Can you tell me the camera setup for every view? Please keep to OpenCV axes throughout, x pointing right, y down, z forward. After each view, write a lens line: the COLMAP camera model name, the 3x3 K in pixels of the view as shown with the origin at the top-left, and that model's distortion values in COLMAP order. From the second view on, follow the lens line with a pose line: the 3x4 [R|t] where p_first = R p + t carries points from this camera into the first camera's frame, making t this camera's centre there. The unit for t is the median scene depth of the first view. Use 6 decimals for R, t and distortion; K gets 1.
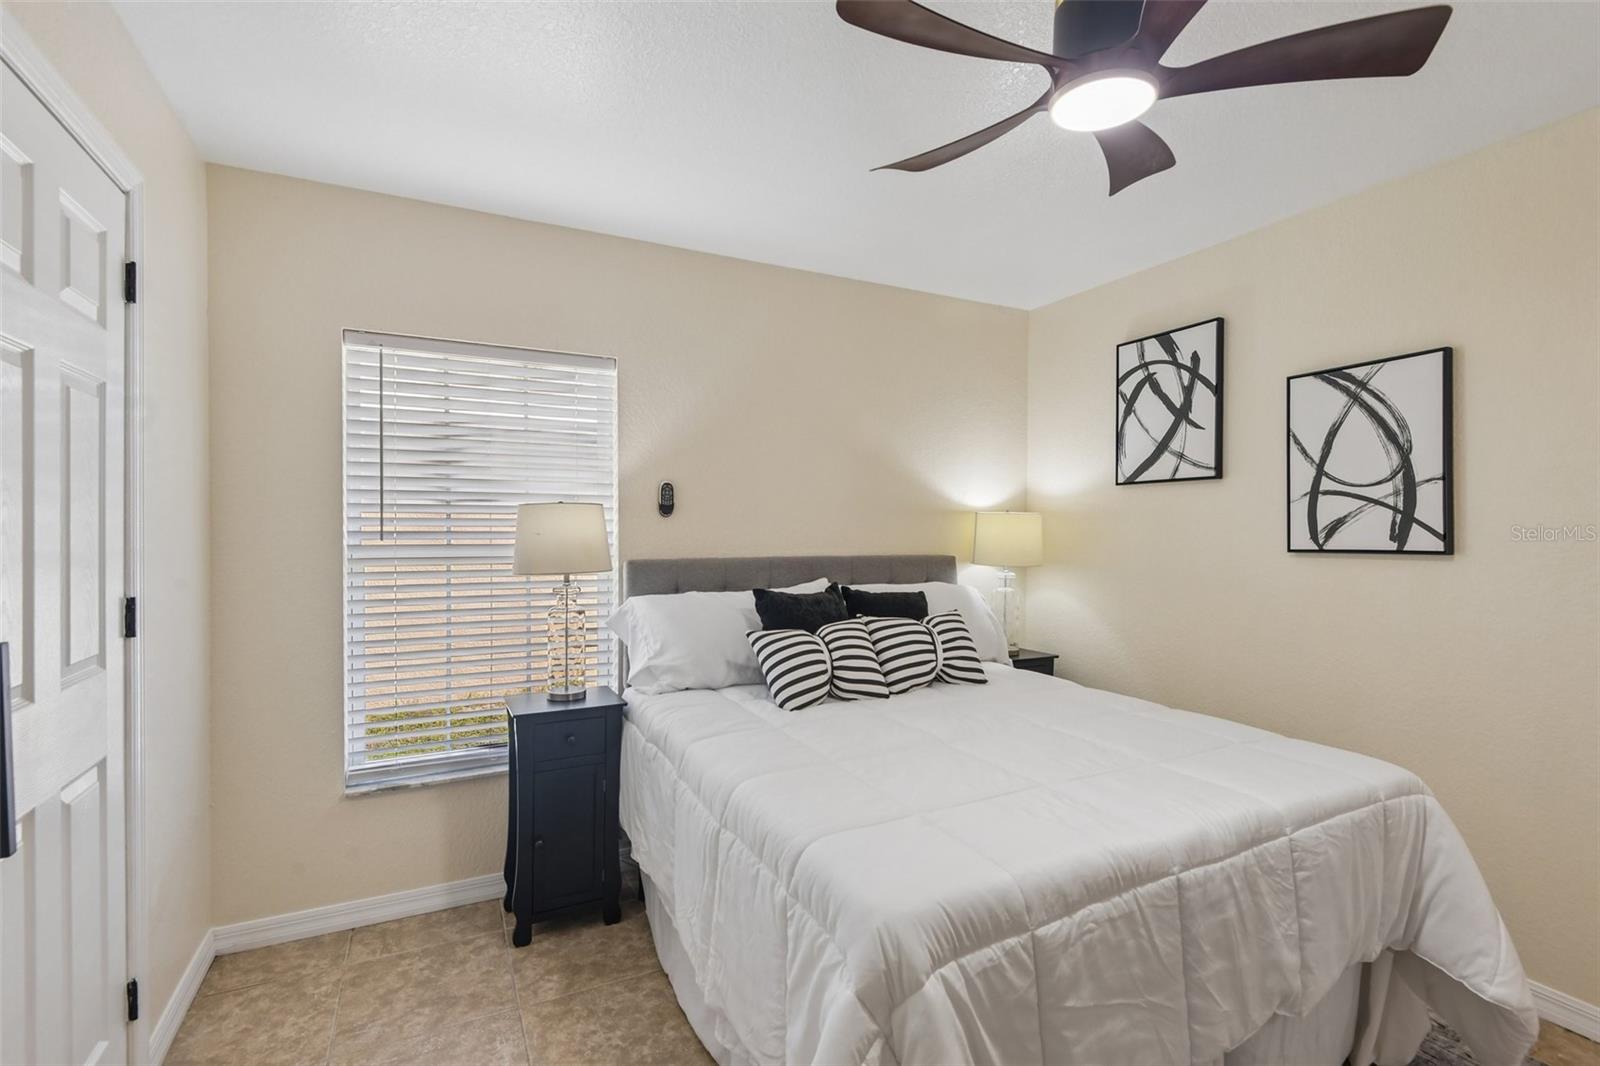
lens RADIAL K [[742.6, 0, 800.6], [0, 742.6, 509.4], [0, 0, 1]] dist [0.045665, -0.025572]
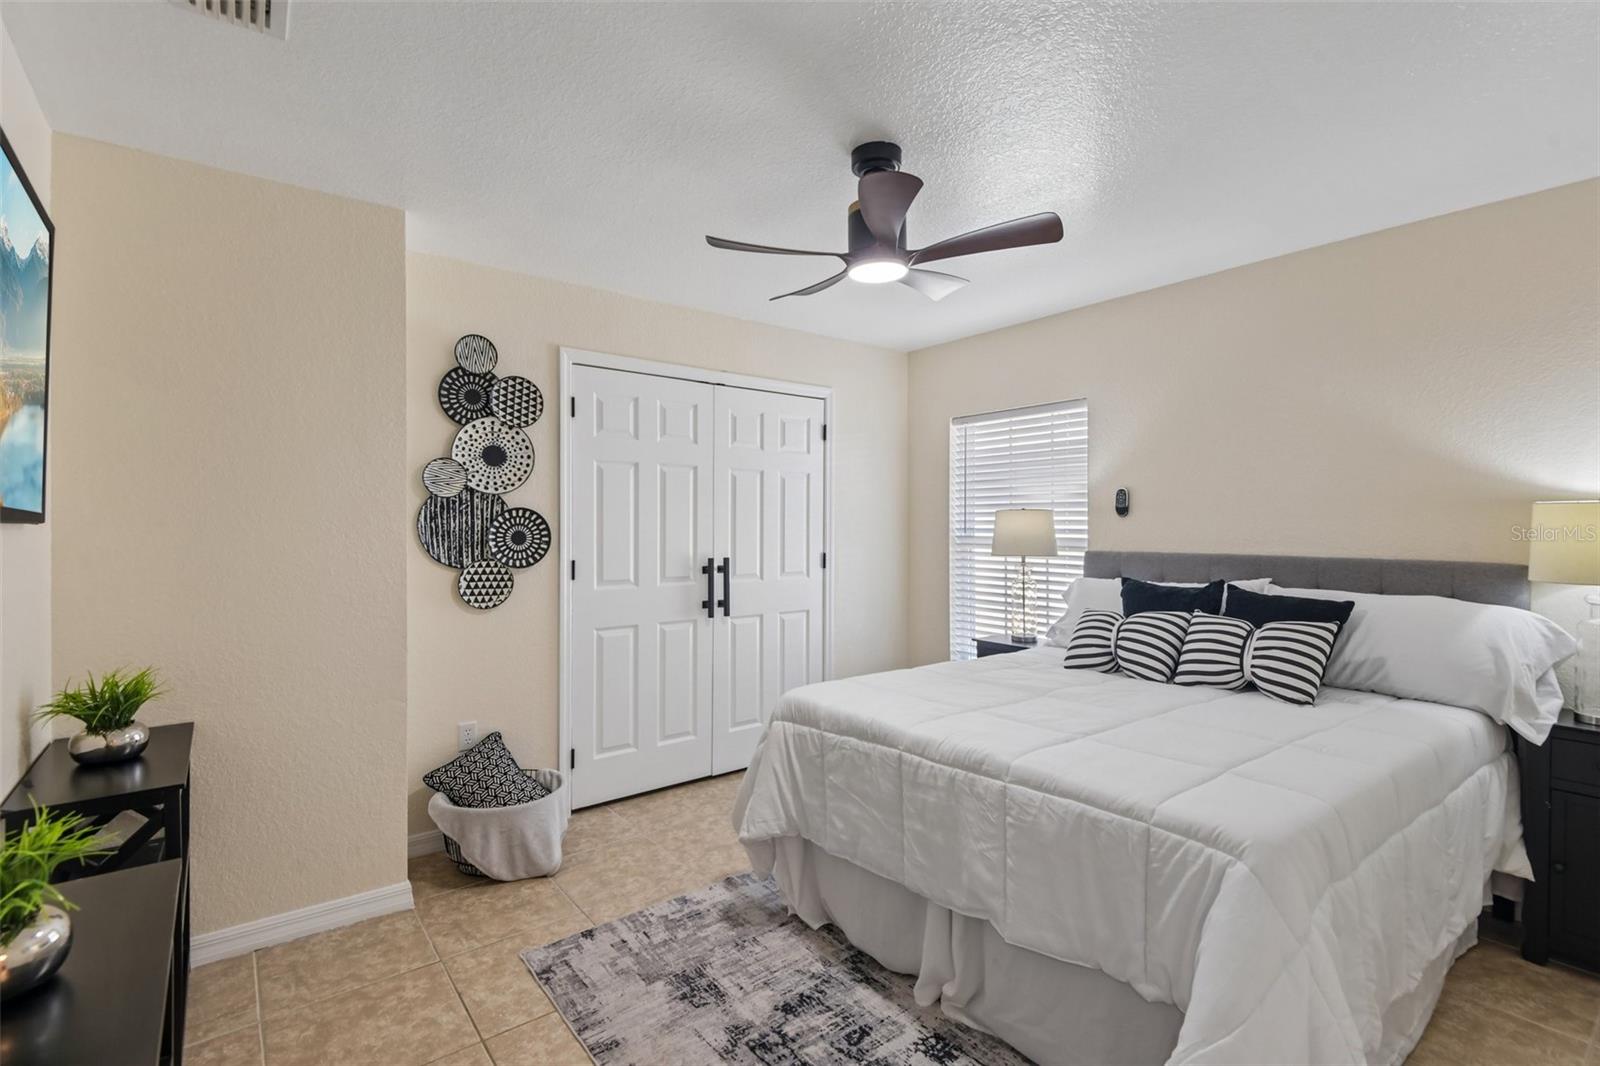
lens RADIAL K [[742.6, 0, 800.6], [0, 742.6, 509.4], [0, 0, 1]] dist [0.045665, -0.025572]
pose [[0.178478, -0.026962, -0.983574, 1.616285], [0.022159, 0.999481, -0.023377, 0.024711], [0.983694, -0.017623, 0.178983, 0.450286]]
